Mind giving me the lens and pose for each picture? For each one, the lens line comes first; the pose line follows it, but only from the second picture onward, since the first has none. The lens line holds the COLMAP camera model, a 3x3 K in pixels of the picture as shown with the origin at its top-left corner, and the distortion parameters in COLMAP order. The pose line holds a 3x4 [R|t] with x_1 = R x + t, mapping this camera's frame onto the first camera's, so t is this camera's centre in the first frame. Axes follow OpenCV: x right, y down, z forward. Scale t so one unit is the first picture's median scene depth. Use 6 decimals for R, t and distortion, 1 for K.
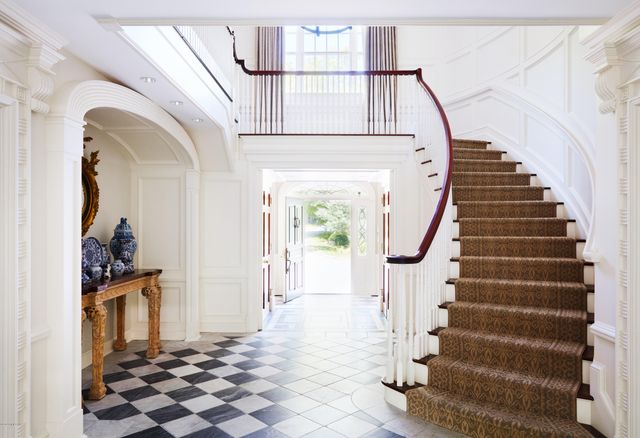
lens RADIAL K [[512.0, 0, 320.0], [0, 512.0, 219.0], [0, 0, 1]] dist [-0.005369, -0.001111]
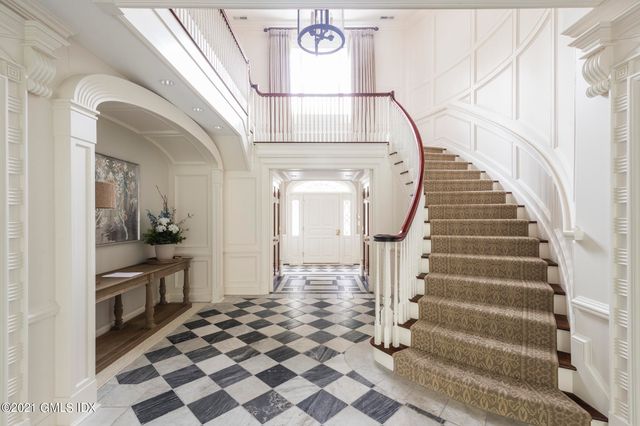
lens RADIAL K [[317.6, 0, 320.0], [0, 317.6, 213.0], [0, 0, 1]] dist [0.001297, 0.000067]
pose [[0.999897, -0.003521, 0.013926, -0.003947], [0.003508, 0.999993, 0.000927, 0.019563], [-0.013930, -0.000878, 0.999903, 0.268958]]
